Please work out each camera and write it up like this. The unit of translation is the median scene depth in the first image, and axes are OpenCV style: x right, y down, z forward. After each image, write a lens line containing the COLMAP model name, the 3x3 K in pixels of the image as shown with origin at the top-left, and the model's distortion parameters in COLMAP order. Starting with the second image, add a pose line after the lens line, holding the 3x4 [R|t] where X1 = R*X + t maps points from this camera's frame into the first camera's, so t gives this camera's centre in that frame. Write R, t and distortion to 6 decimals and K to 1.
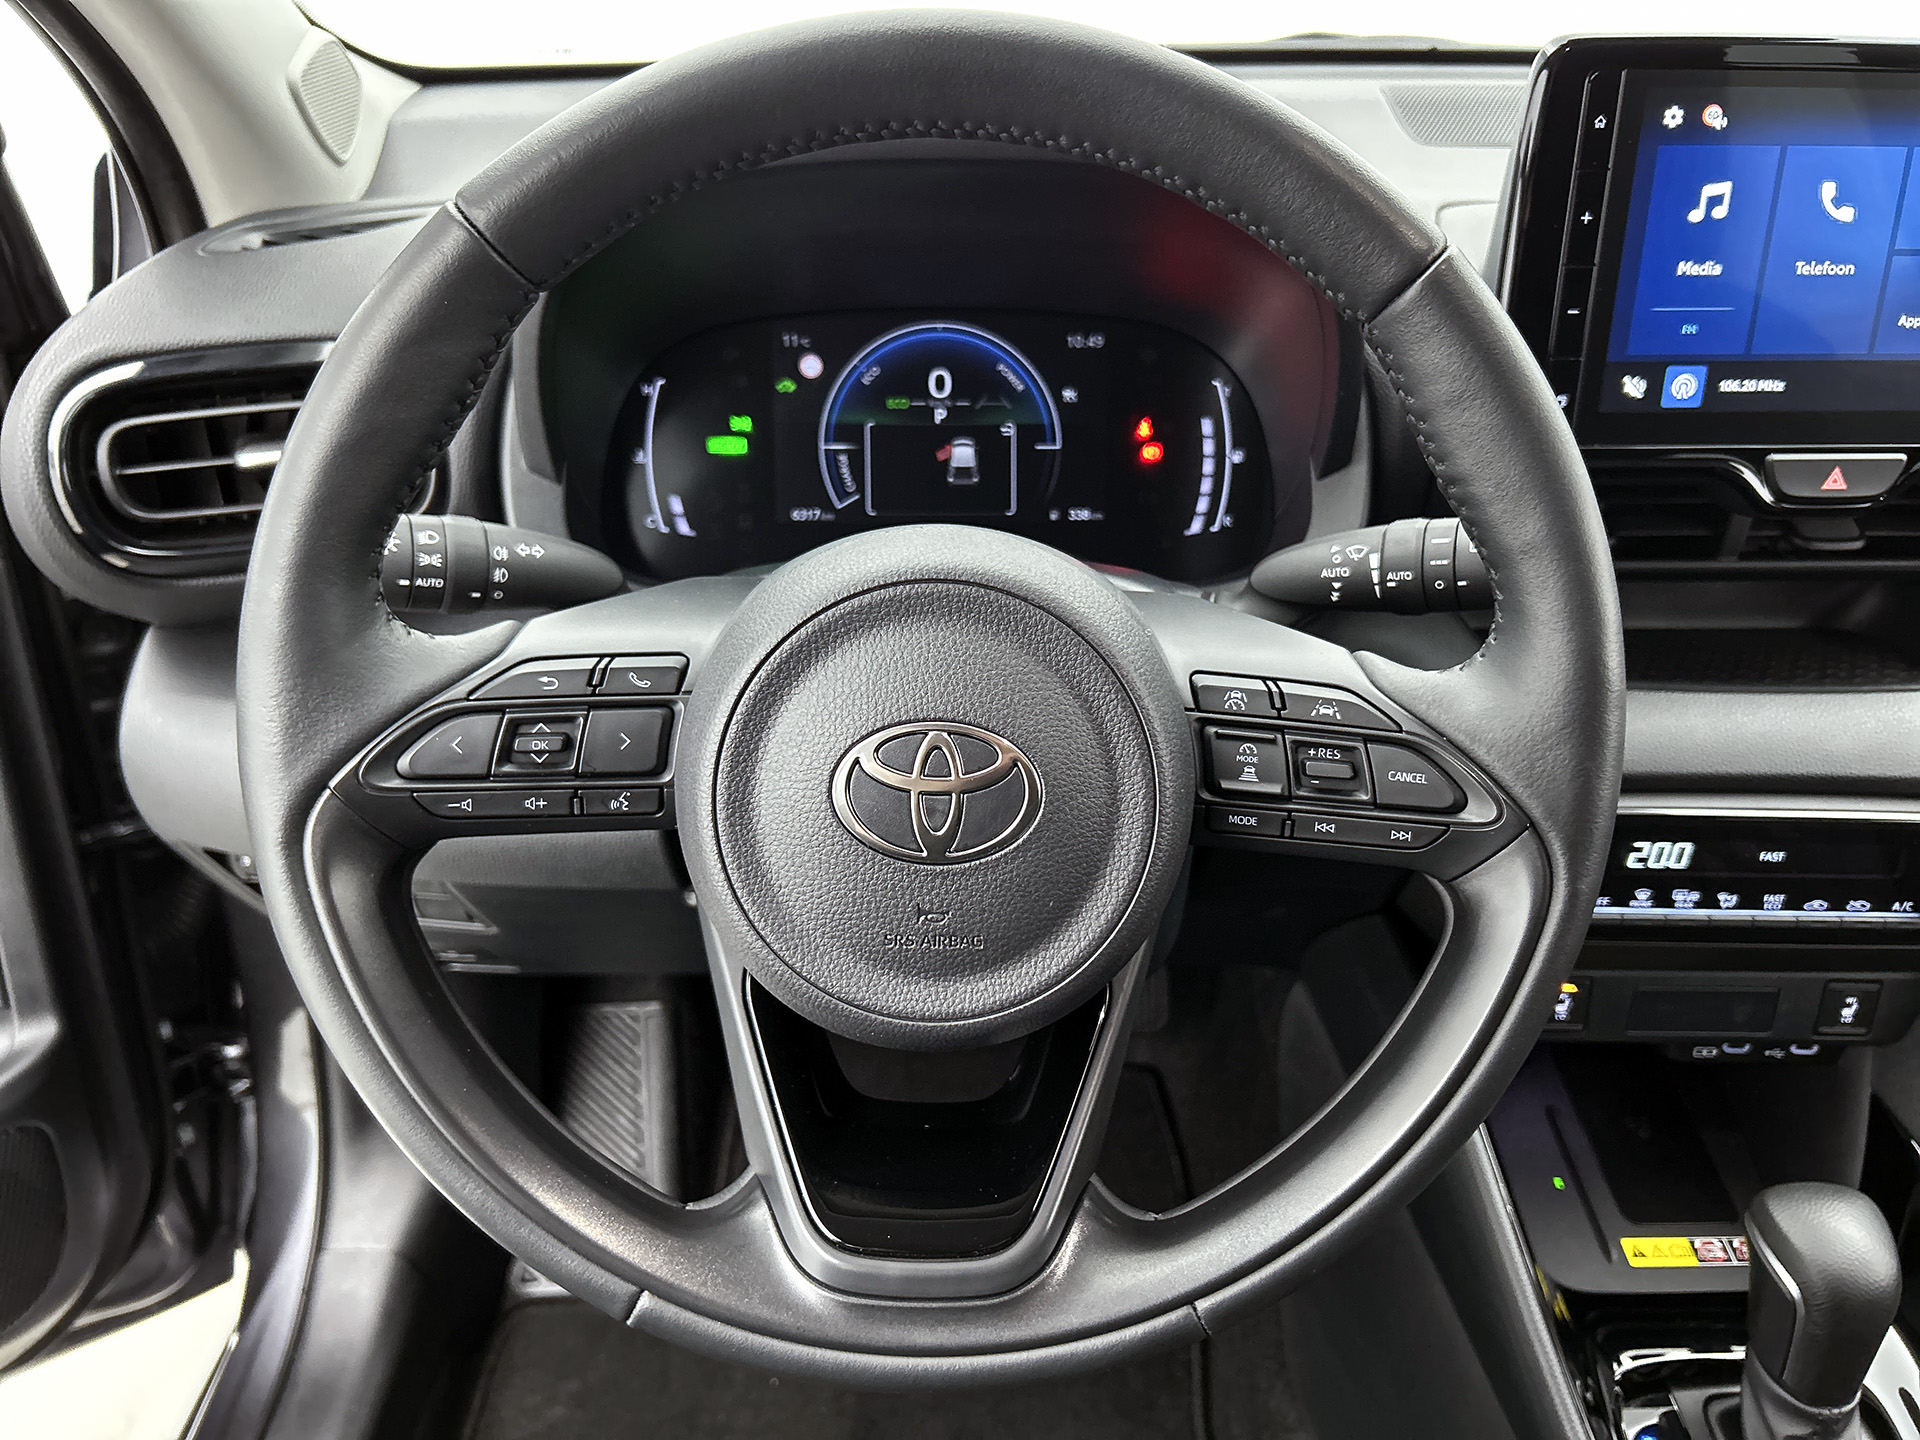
lens RADIAL K [[1458.3, 0, 982.2], [0, 1458.3, 724.5], [0, 0, 1]] dist [0.055698, -0.082516]
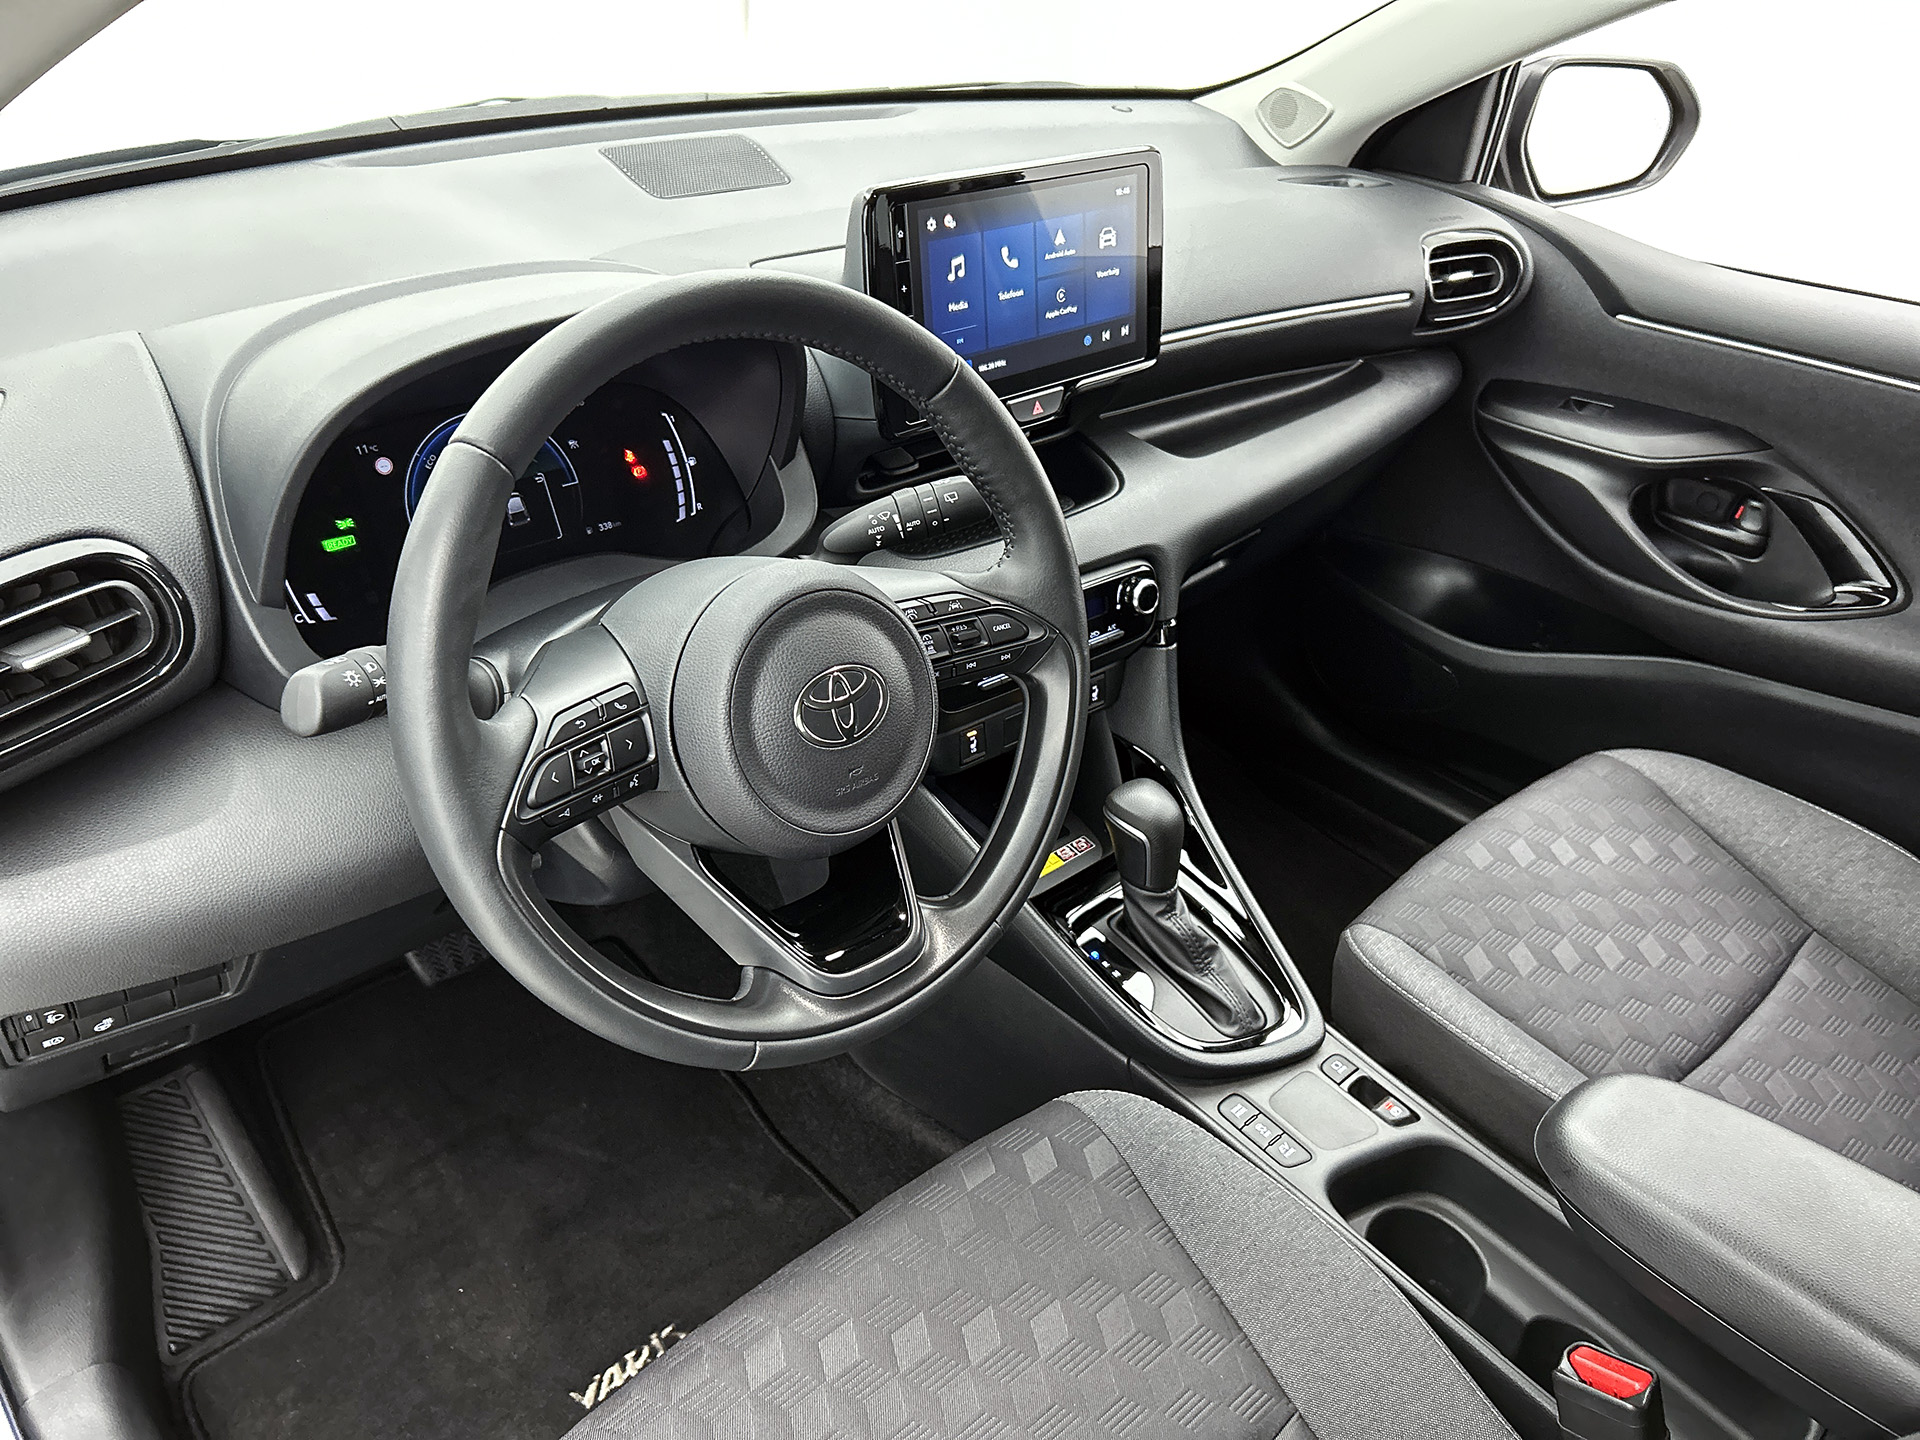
lens RADIAL K [[1457.1, 0, 969.5], [0, 1457.1, 722.0], [0, 0, 1]] dist [0.161957, -0.498780]
pose [[0.756101, -0.322114, 0.569697, -0.856436], [0.277110, 0.946178, 0.167201, -0.174110], [-0.592892, 0.031448, 0.804667, -0.514048]]
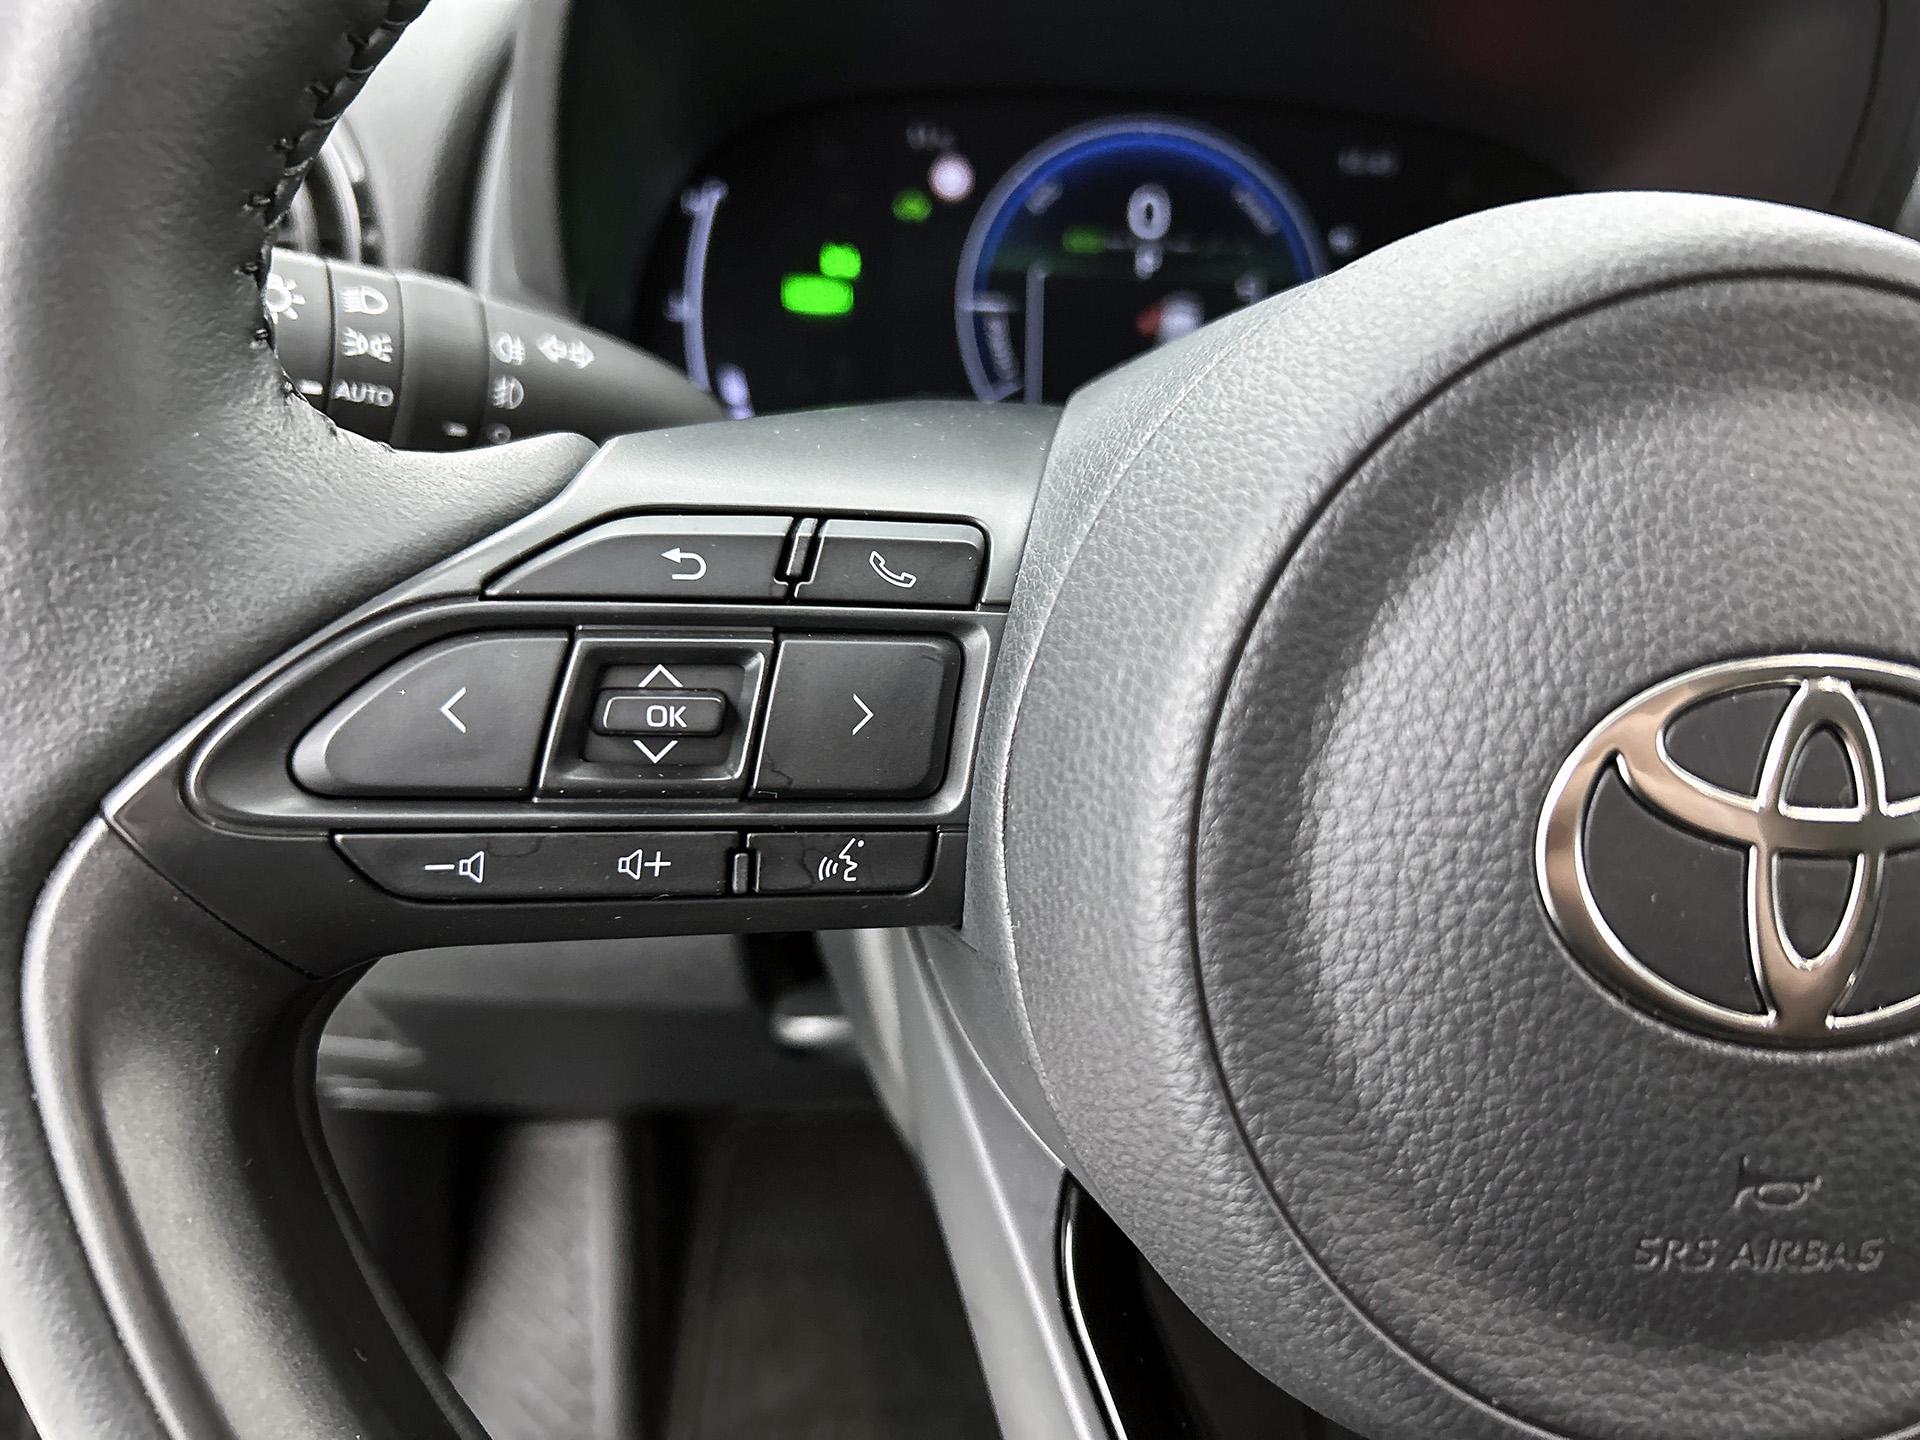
lens RADIAL K [[1490.8, 0, 991.0], [0, 1490.8, 711.4], [0, 0, 1]] dist [0.003708, -0.000385]
pose [[0.996726, 0.020732, 0.078156, -0.235426], [-0.017558, 0.999002, -0.041082, 0.026474], [-0.078930, 0.039575, 0.996094, 0.567865]]
